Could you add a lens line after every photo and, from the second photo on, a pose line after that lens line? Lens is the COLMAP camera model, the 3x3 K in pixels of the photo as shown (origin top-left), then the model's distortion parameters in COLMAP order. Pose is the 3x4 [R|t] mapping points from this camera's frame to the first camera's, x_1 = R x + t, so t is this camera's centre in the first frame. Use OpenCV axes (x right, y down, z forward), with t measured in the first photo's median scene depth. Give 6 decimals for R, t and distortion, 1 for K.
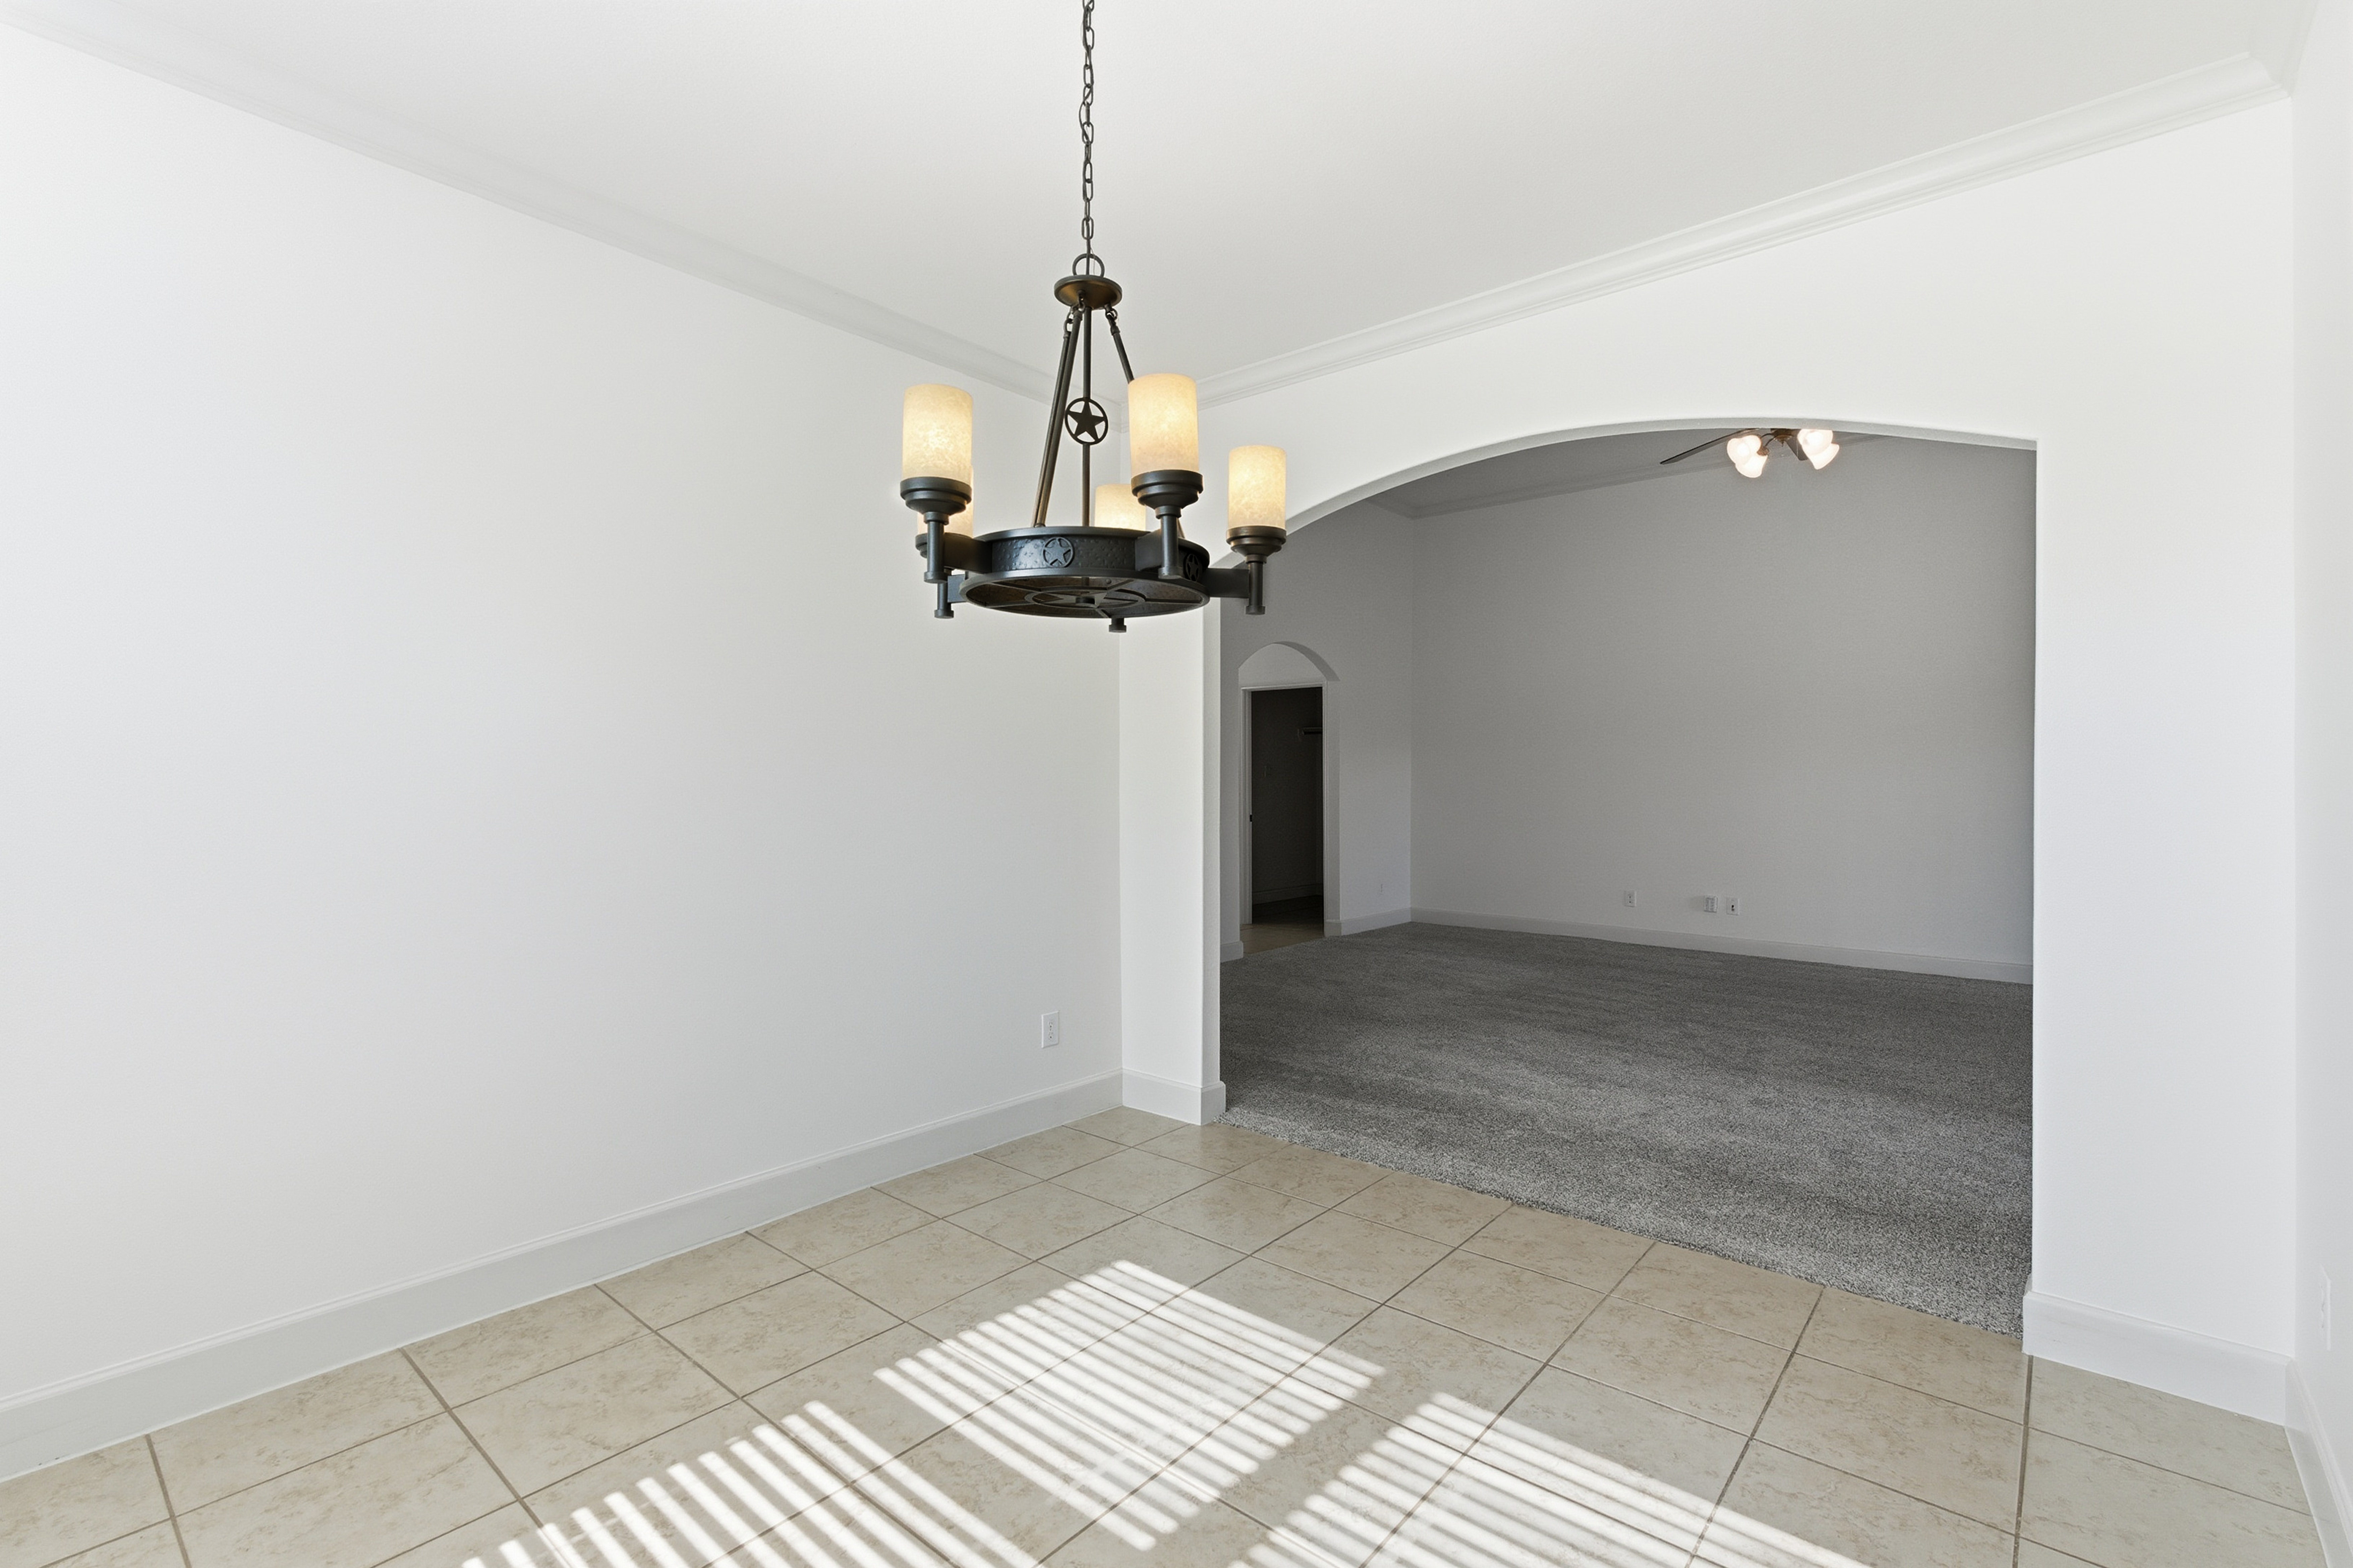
lens RADIAL K [[1067.1, 0, 1177.8], [0, 1067.1, 776.1], [0, 0, 1]] dist [0.003718, 0.001624]
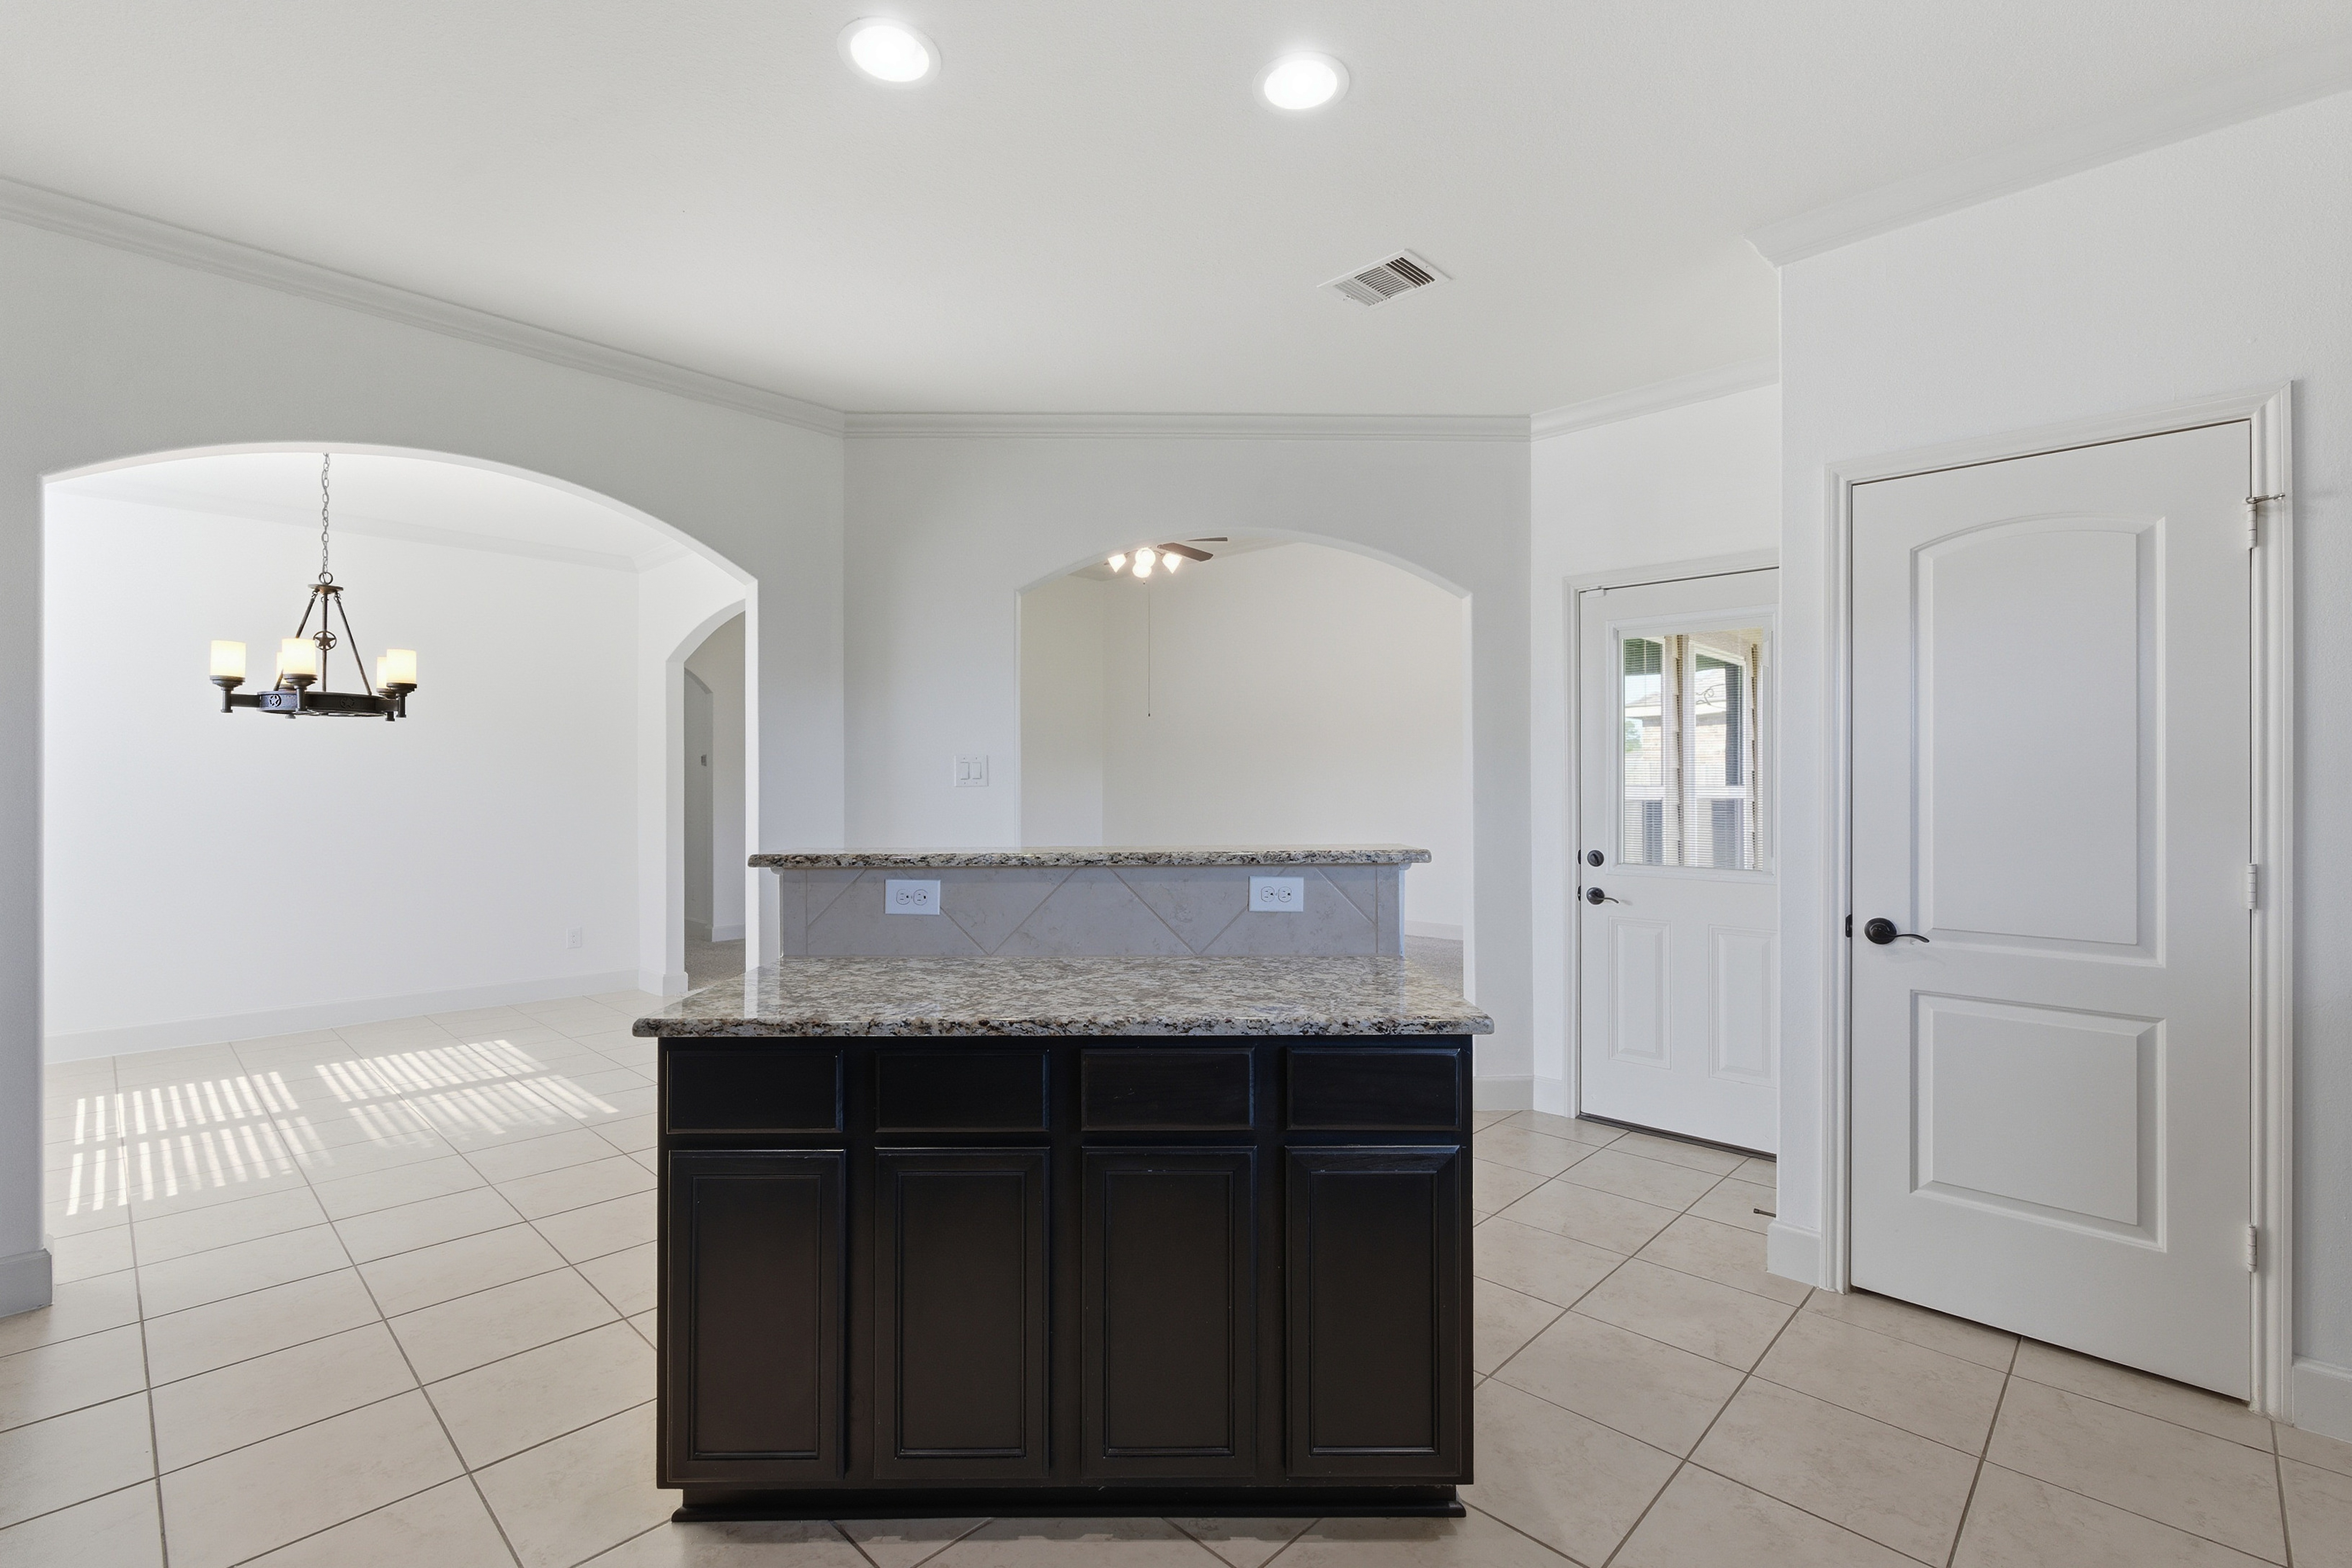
lens RADIAL K [[1066.8, 0, 1169.4], [0, 1066.8, 780.3], [0, 0, 1]] dist [0.003718, 0.001624]
pose [[0.998338, -0.003105, -0.057539, 1.963106], [0.003133, 0.999995, 0.000405, -0.010933], [0.057537, -0.000585, 0.998343, -1.316788]]
